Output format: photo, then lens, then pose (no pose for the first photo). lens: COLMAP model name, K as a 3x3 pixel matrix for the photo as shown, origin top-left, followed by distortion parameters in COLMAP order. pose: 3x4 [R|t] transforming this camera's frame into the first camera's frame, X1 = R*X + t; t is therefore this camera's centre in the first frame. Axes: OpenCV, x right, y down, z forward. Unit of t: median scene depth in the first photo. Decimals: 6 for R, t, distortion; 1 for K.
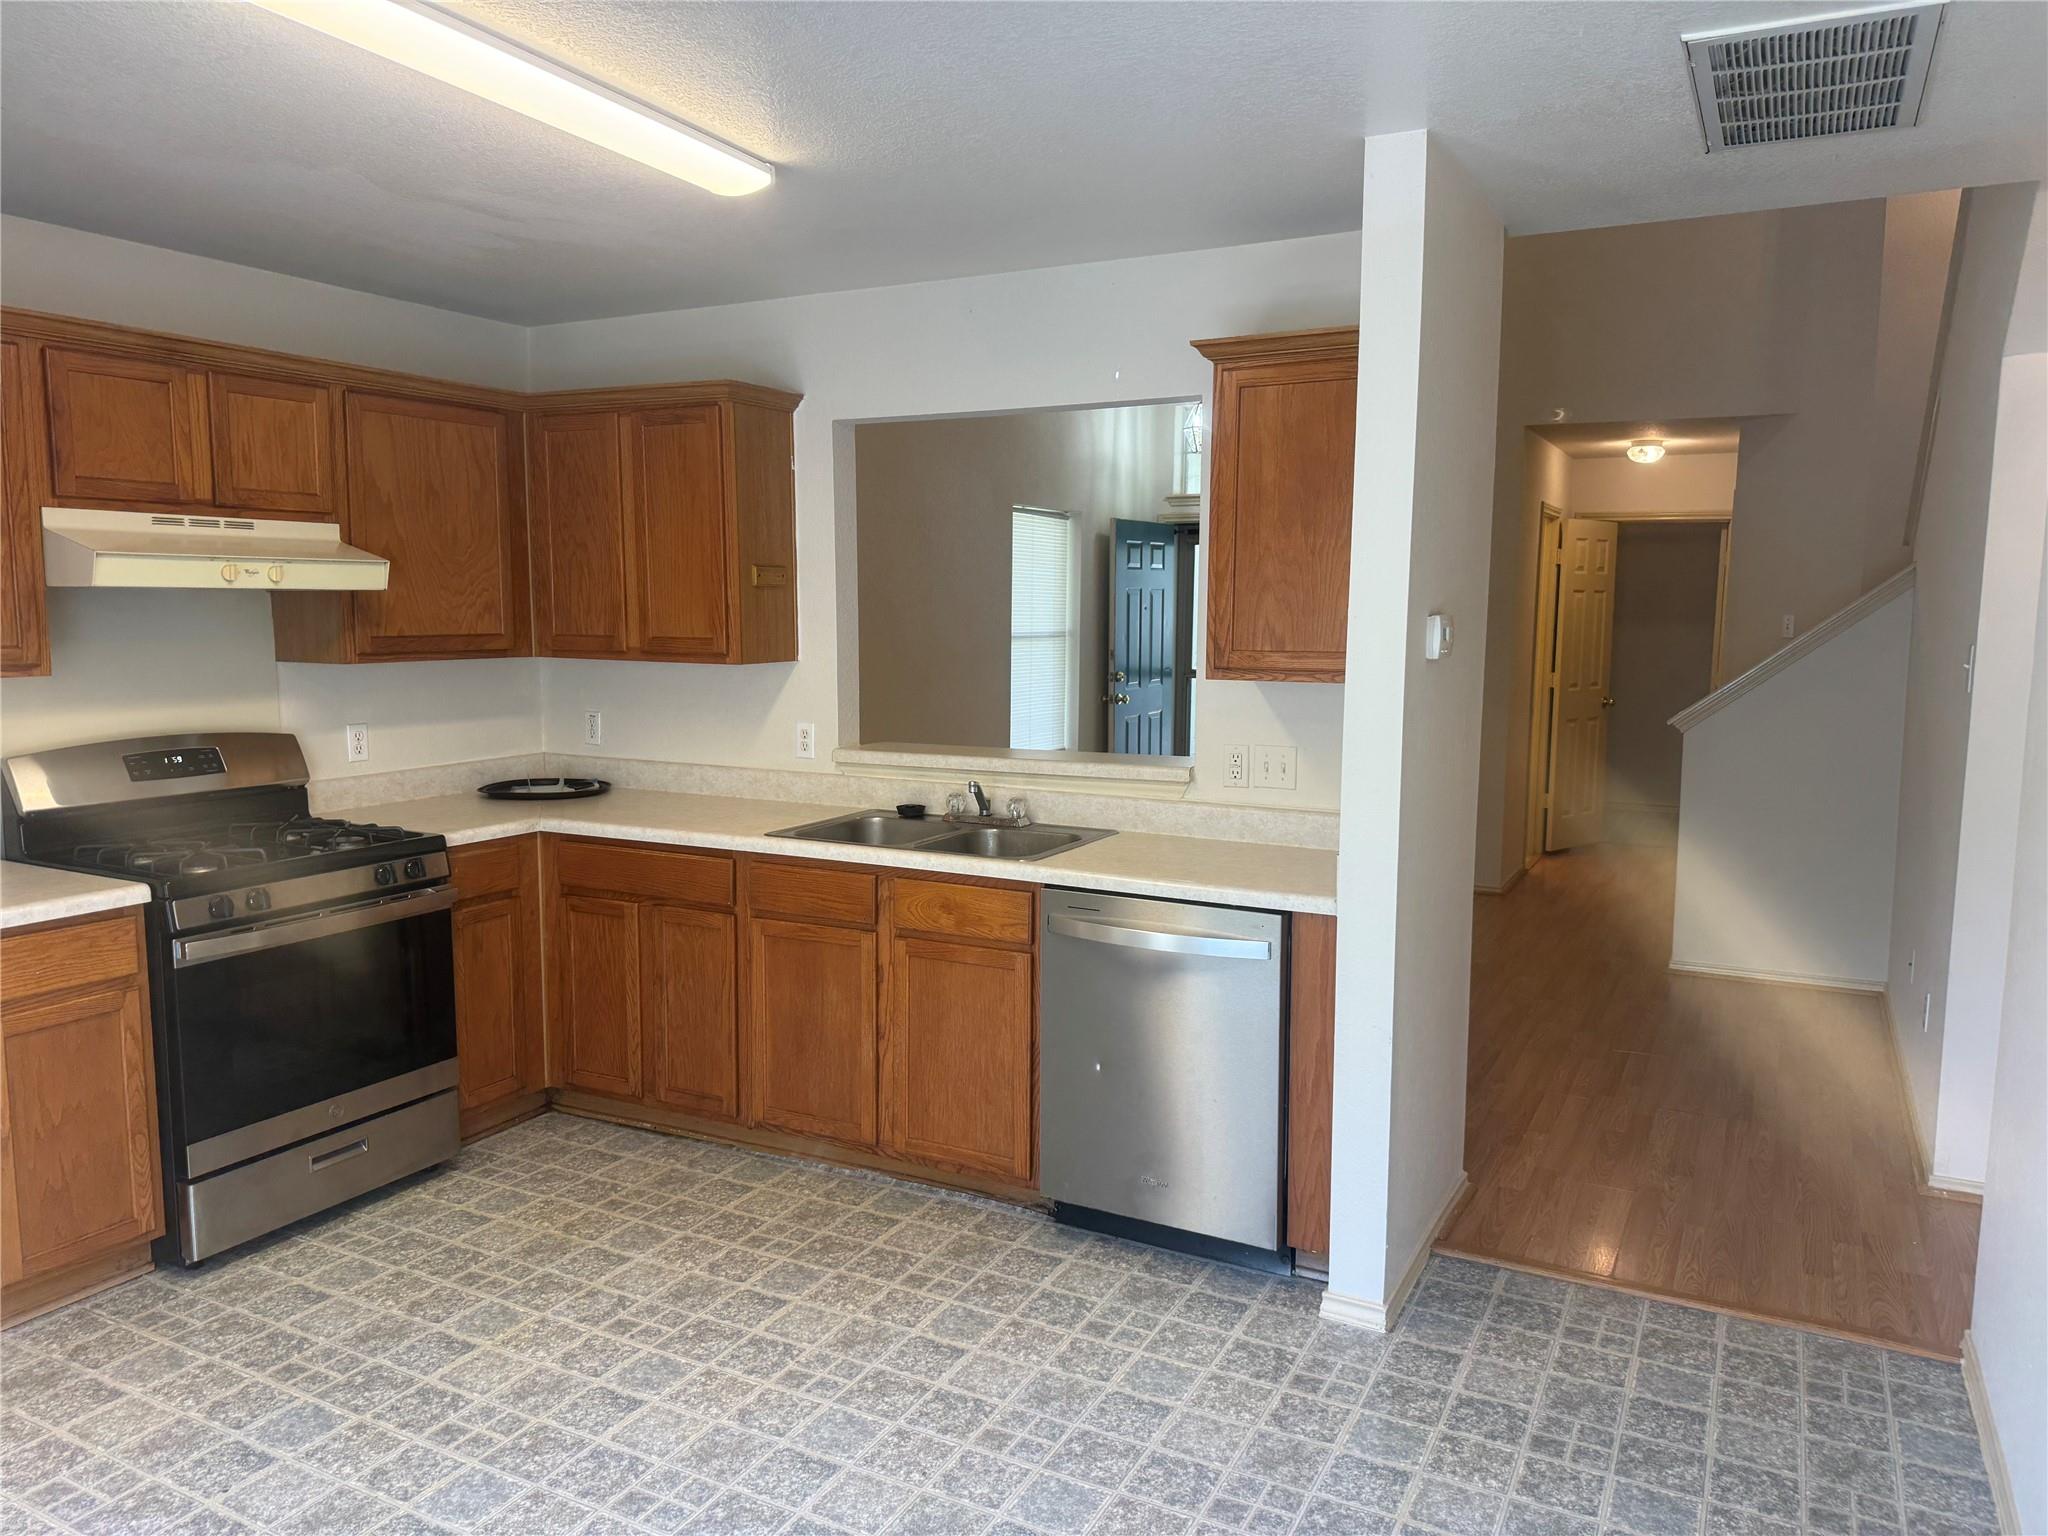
lens RADIAL K [[1445.2, 0, 1039.8], [0, 1445.2, 777.0], [0, 0, 1]] dist [0.006411, -0.002067]
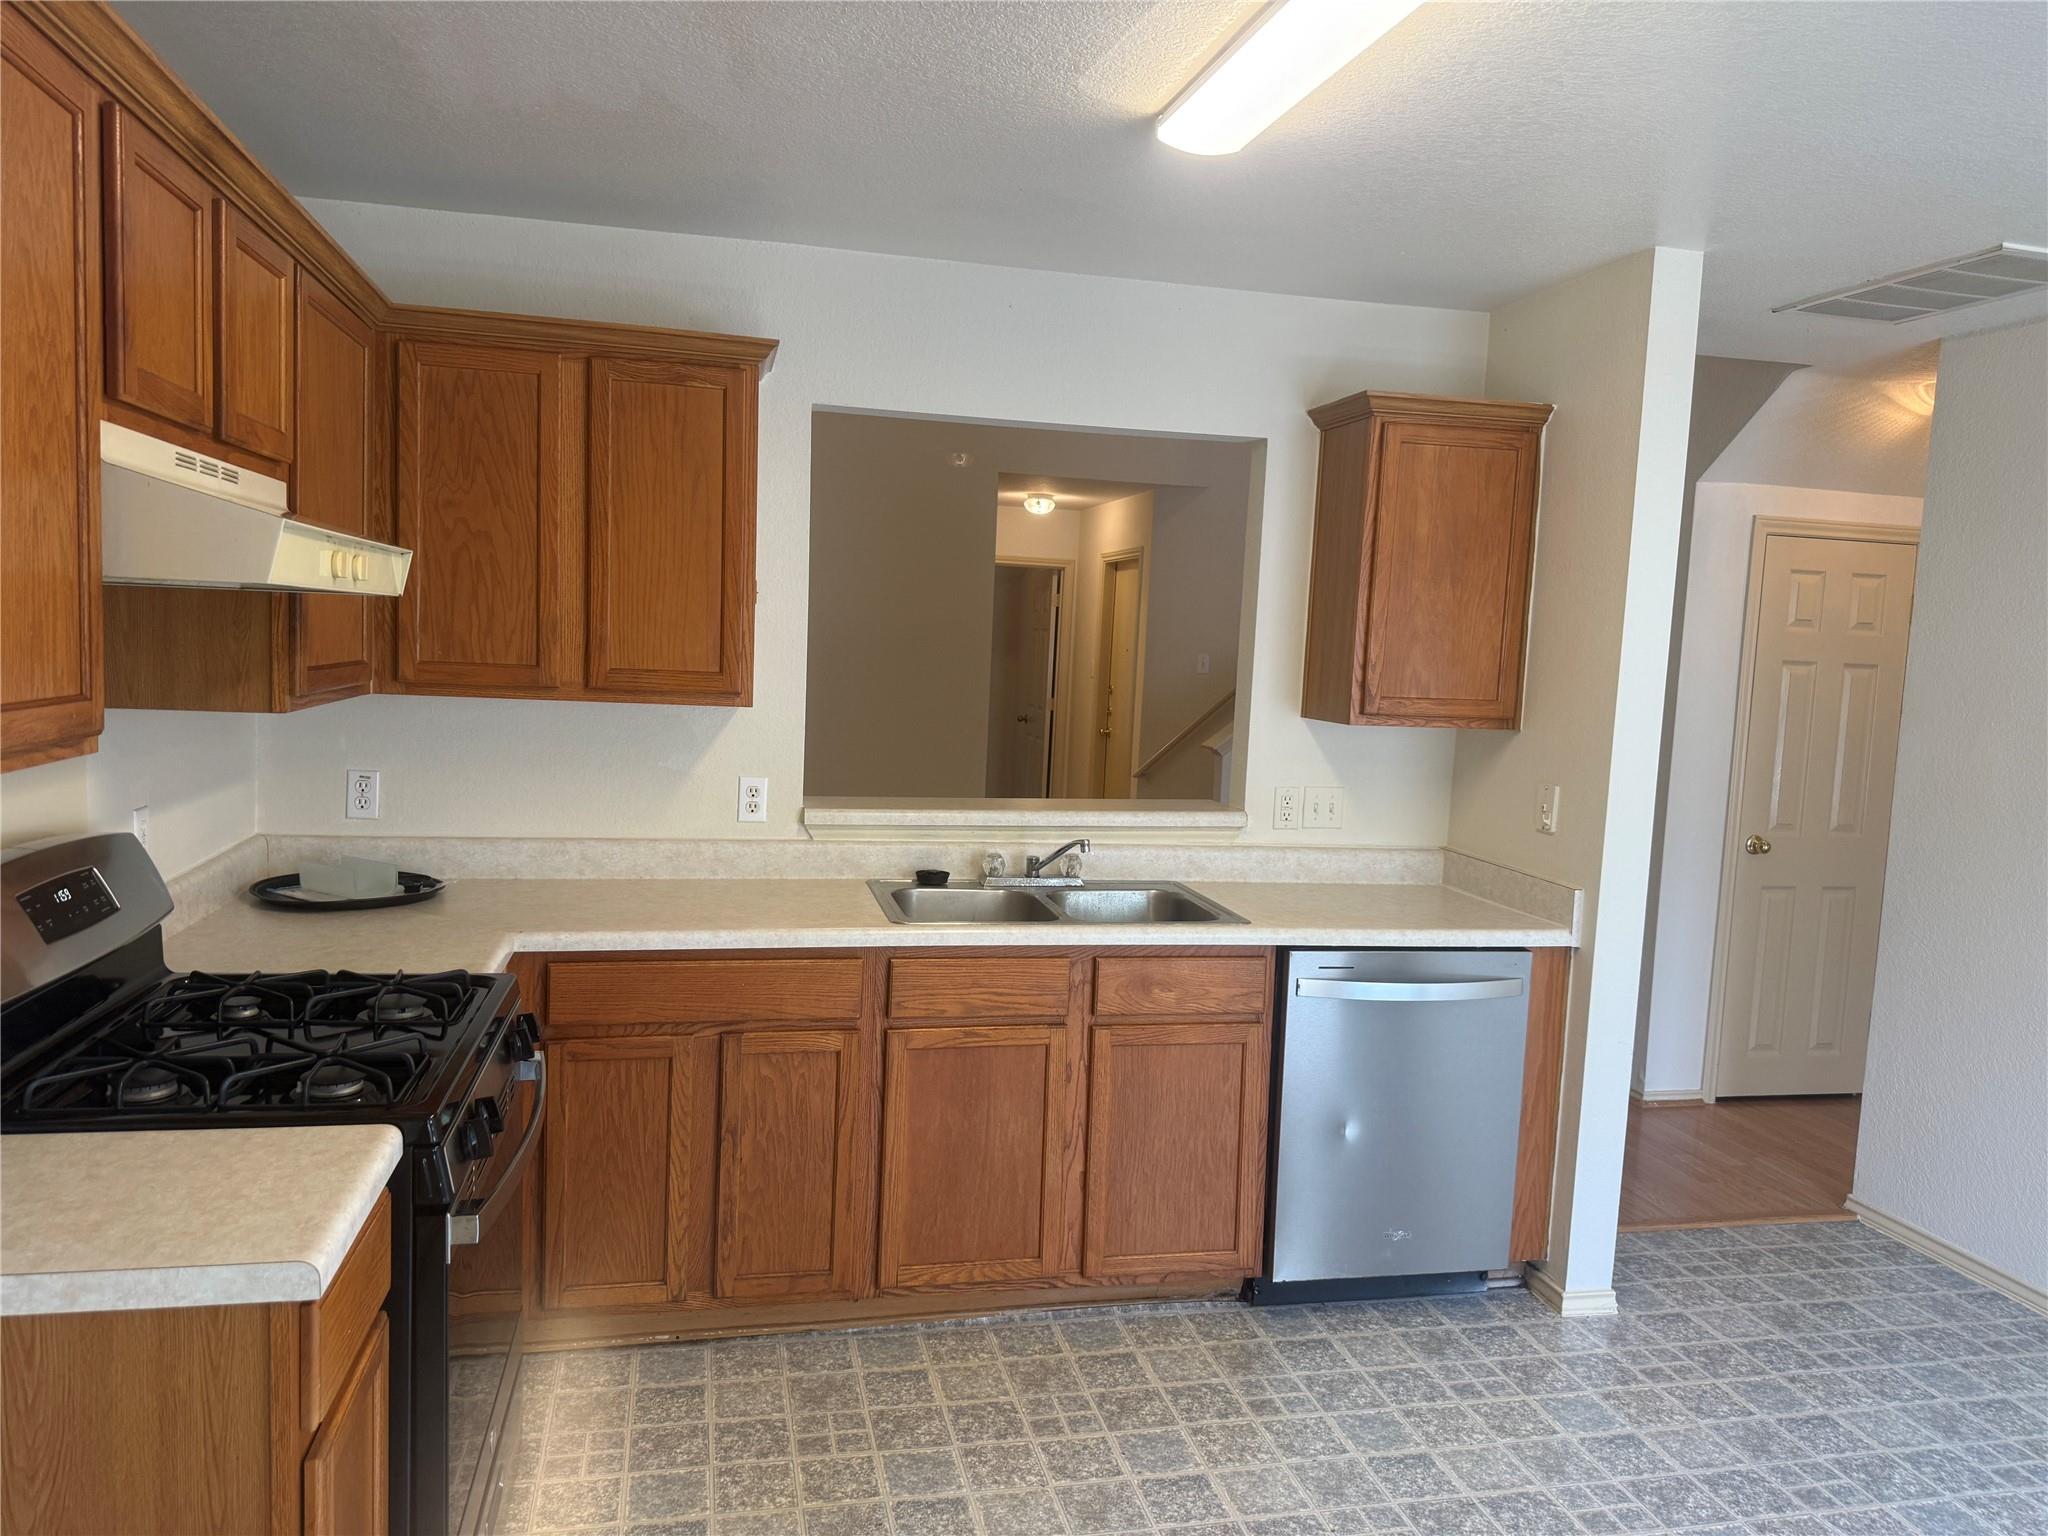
lens RADIAL K [[1445.2, 0, 1032.4], [0, 1445.2, 761.5], [0, 0, 1]] dist [0.006411, -0.002067]
pose [[0.761487, -0.026560, 0.647636, -0.570395], [0.040661, 0.999150, -0.006834, -0.035506], [-0.646904, 0.031538, 0.761919, 0.302021]]
